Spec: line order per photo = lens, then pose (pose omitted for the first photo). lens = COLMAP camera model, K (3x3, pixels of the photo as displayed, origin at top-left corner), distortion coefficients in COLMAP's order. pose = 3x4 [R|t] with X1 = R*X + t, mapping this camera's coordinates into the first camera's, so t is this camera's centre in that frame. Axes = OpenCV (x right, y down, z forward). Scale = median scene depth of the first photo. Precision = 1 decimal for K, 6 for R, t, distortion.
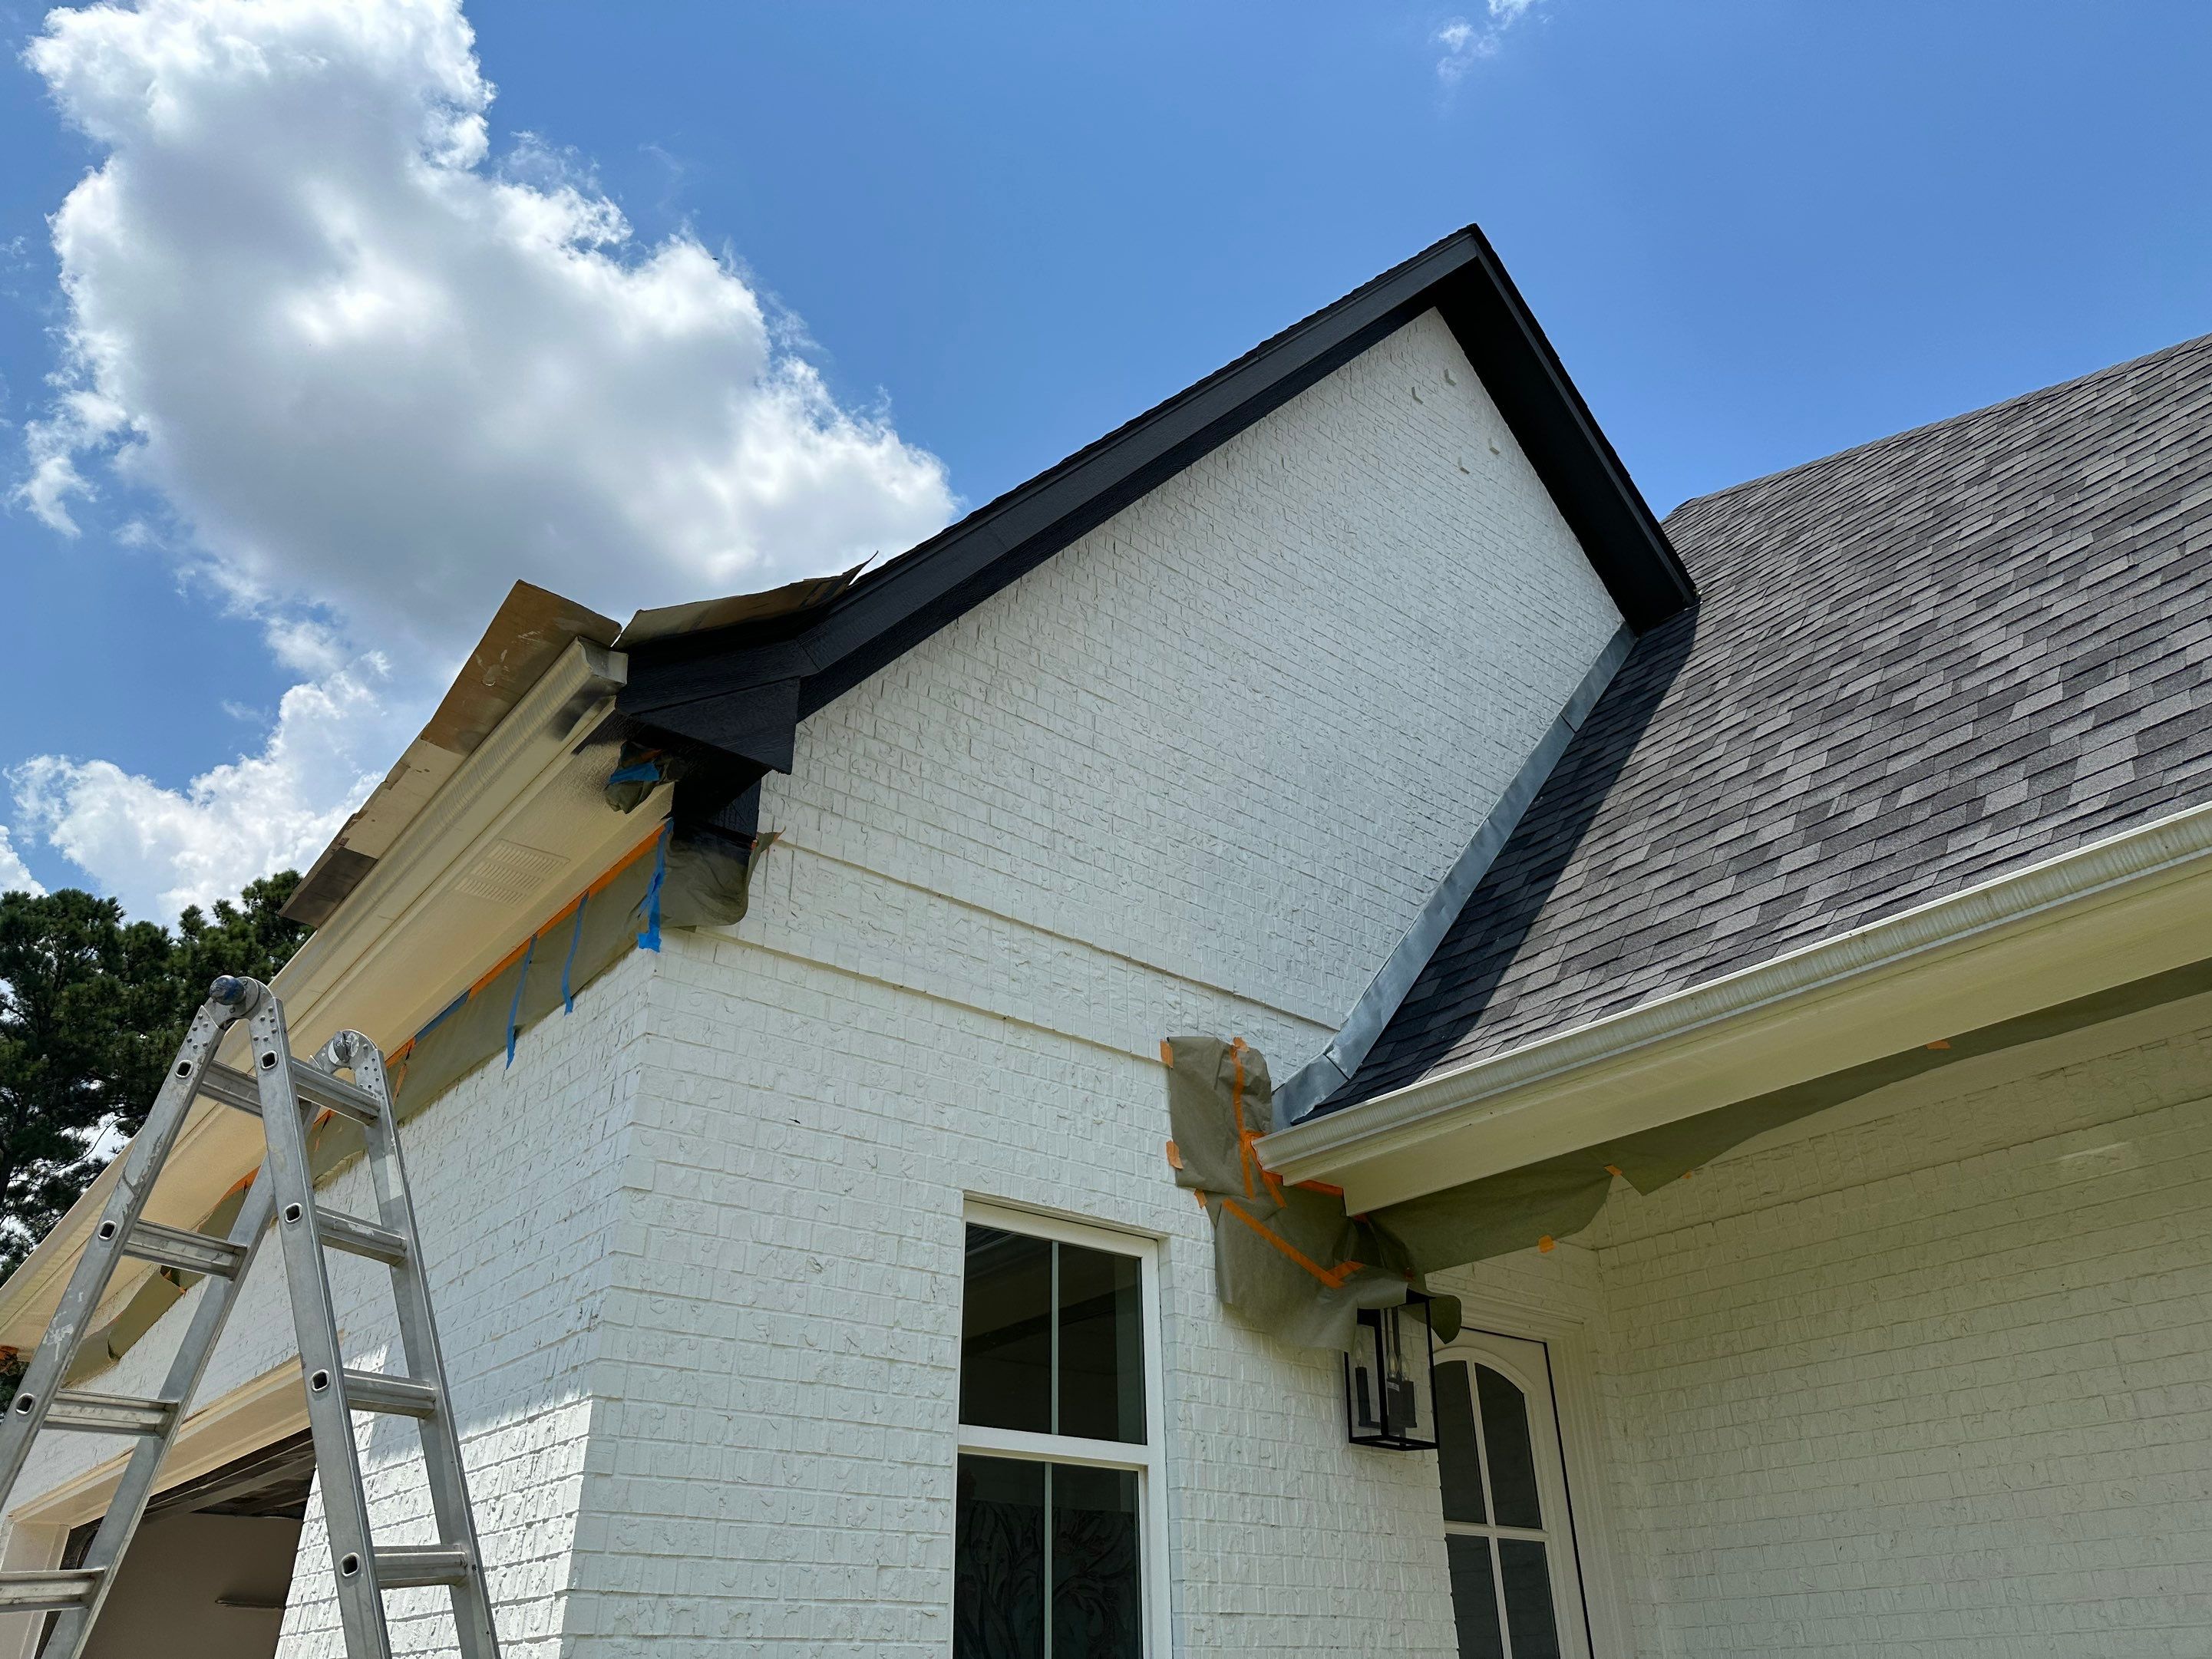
lens RADIAL K [[1522.5, 0, 1088.6], [0, 1522.5, 818.6], [0, 0, 1]] dist [0.084740, -0.136651]
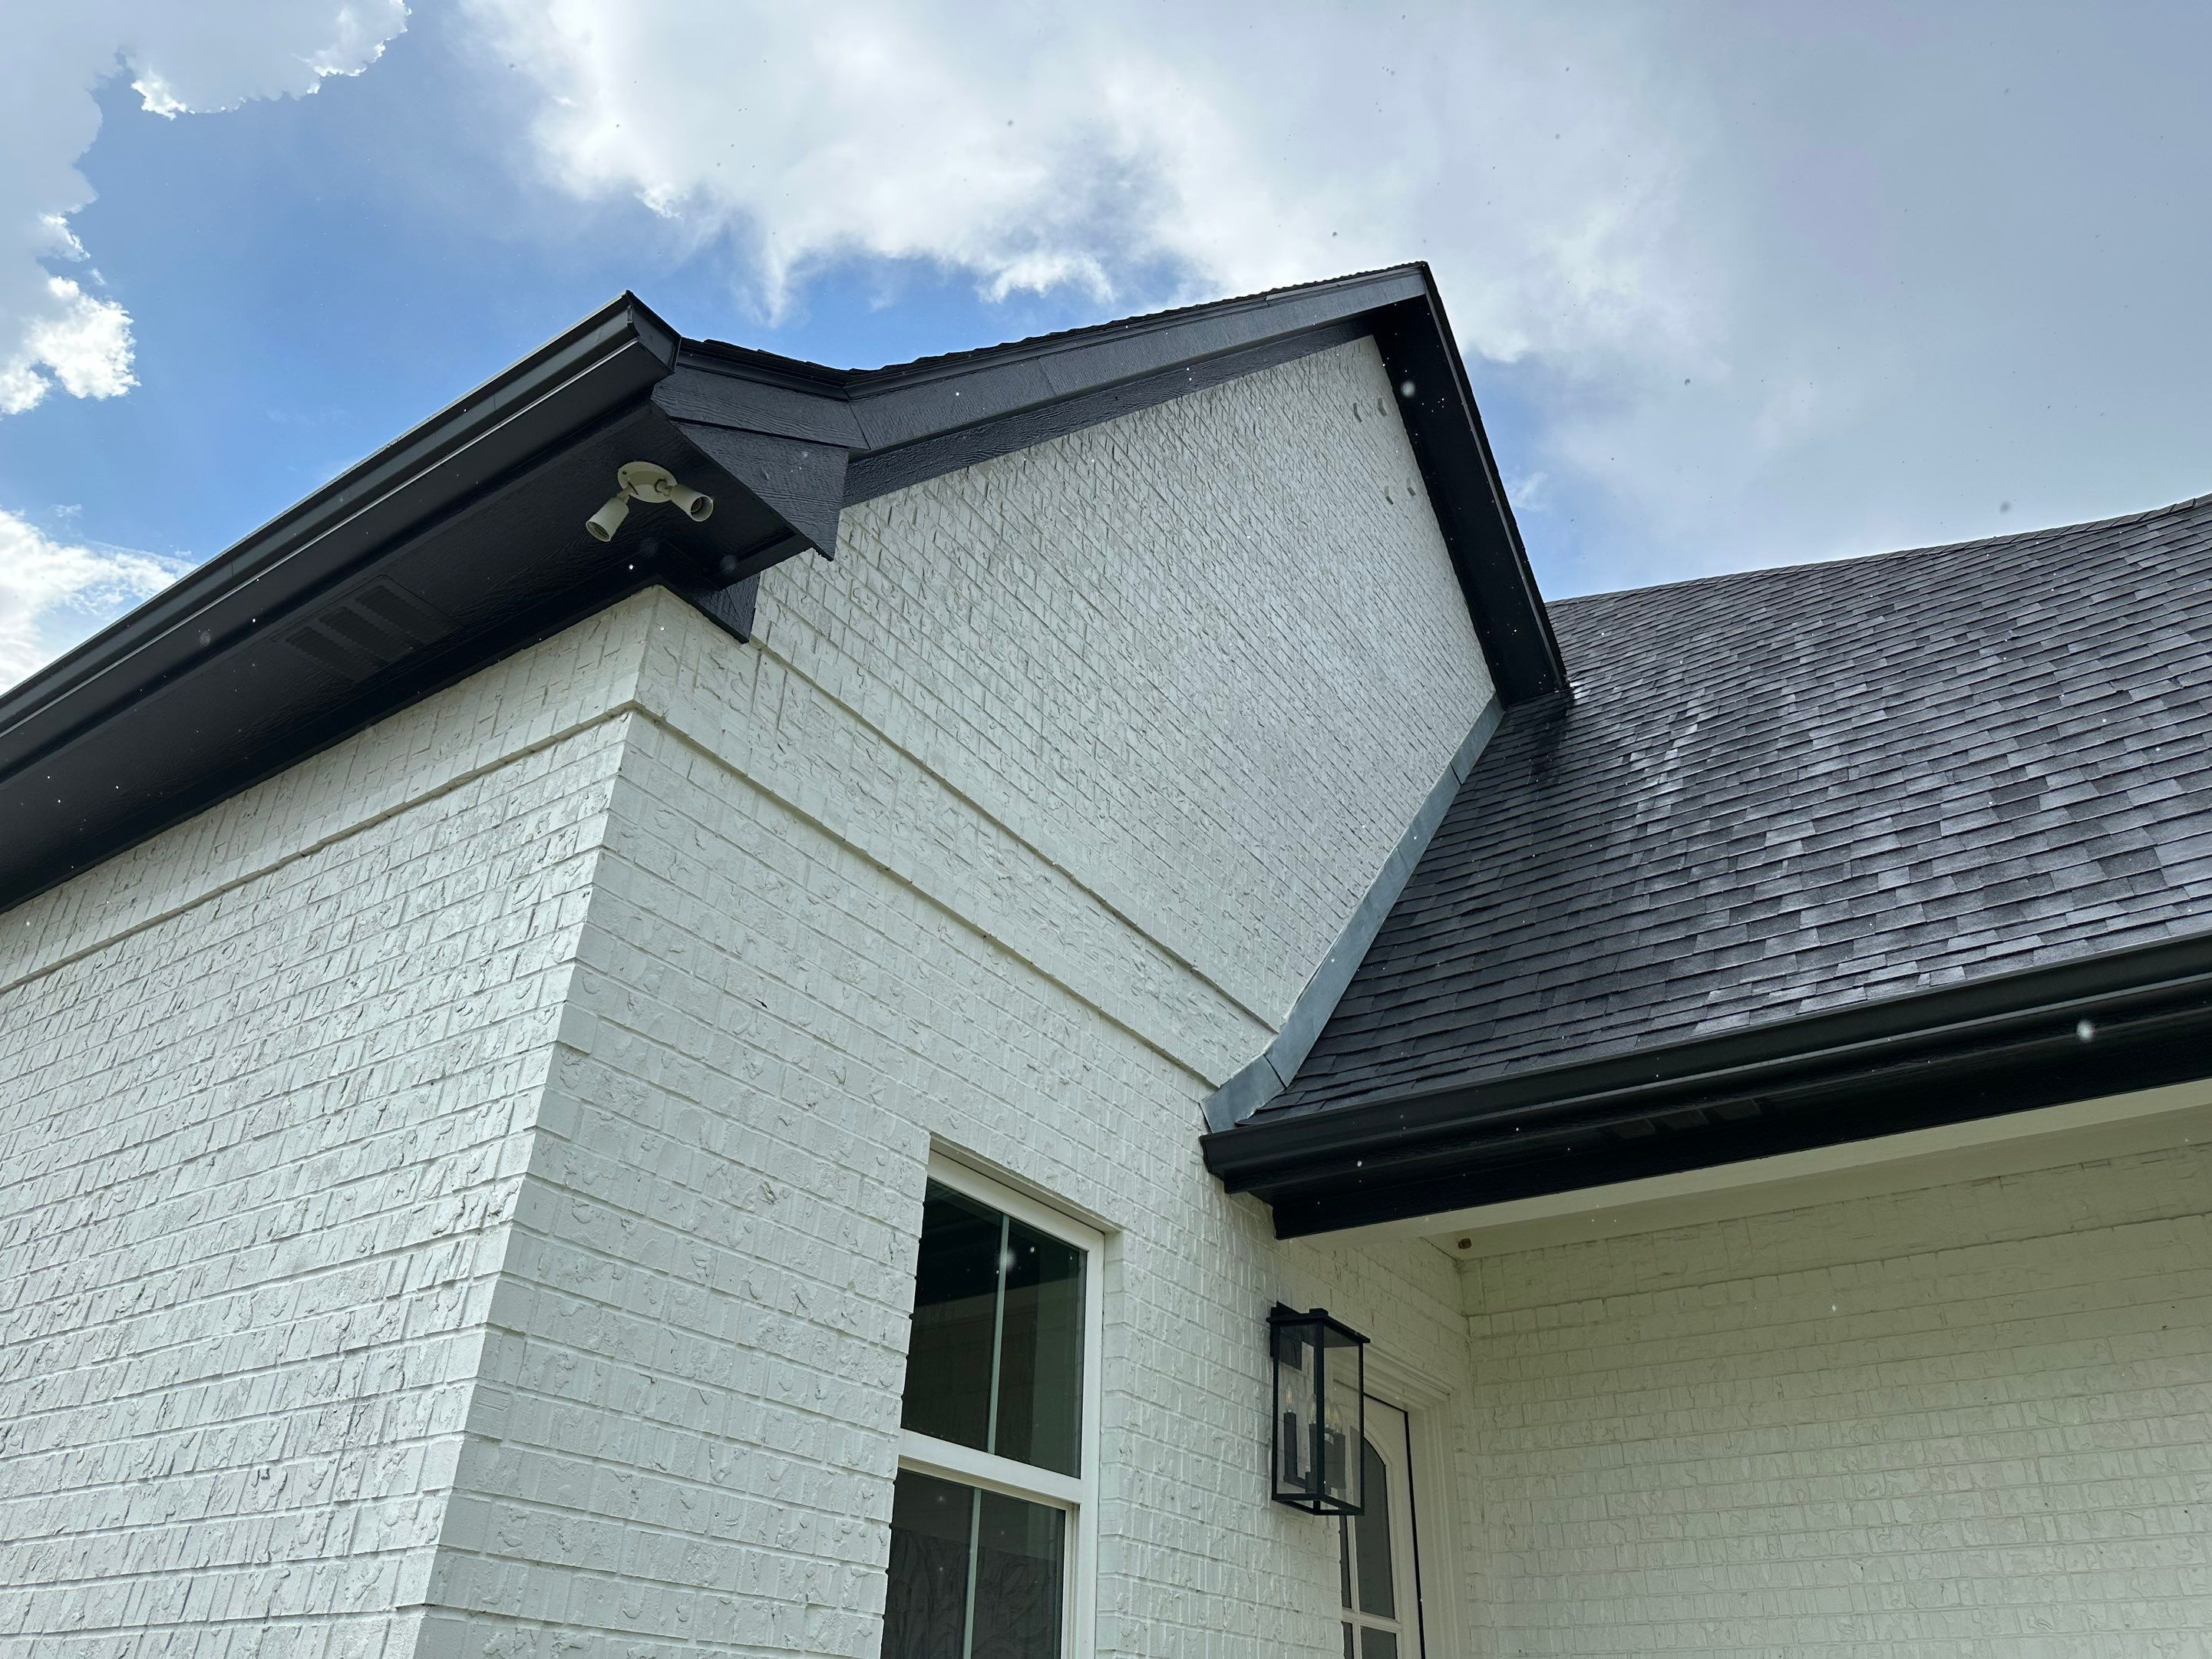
lens RADIAL K [[1528.7, 0, 1108.0], [0, 1528.7, 825.3], [0, 0, 1]] dist [0.092639, -0.144874]
pose [[0.954784, 0.185644, 0.232216, -0.189351], [-0.176510, 0.982487, -0.059704, 0.107800], [-0.239232, 0.016016, 0.970830, 0.187249]]
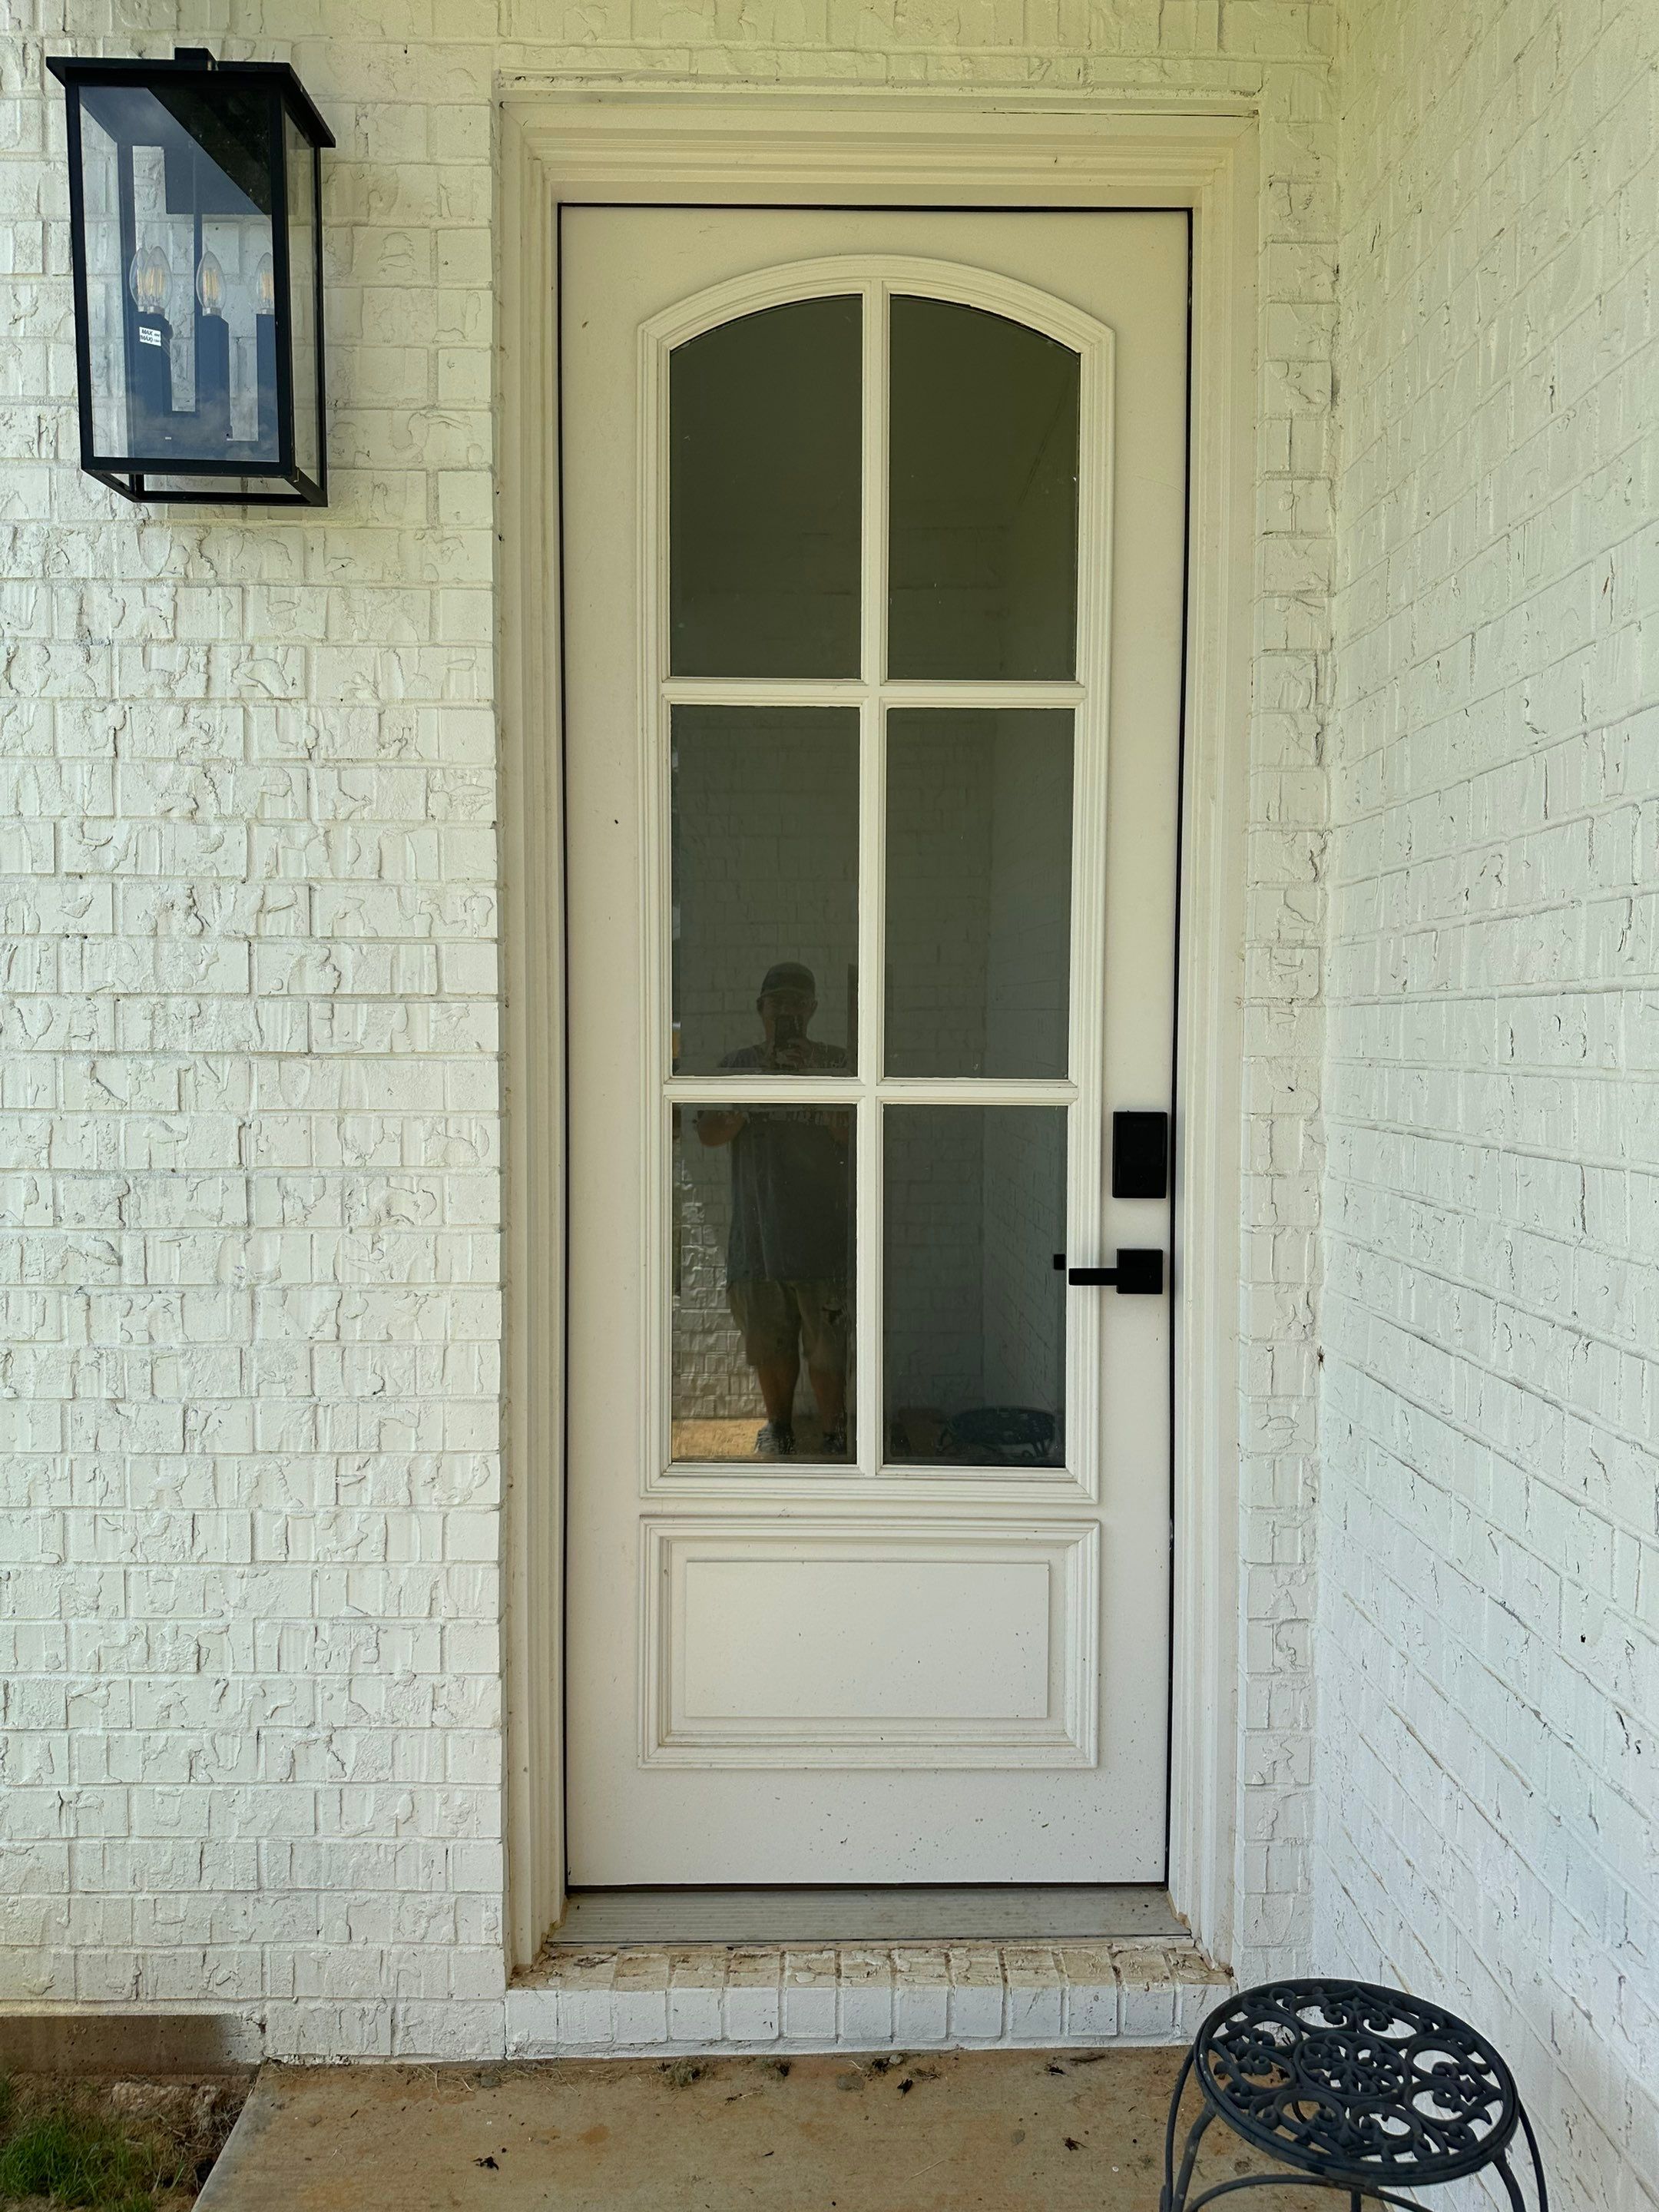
lens RADIAL K [[1528.8, 0, 831.8], [0, 1528.8, 1112.6], [0, 0, 1]] dist [0.092639, -0.144874]
pose [[0.777120, 0.041793, -0.627963, 0.602651], [0.303498, 0.849220, 0.432105, 0.429205], [0.551338, -0.526383, 0.647262, 0.754731]]
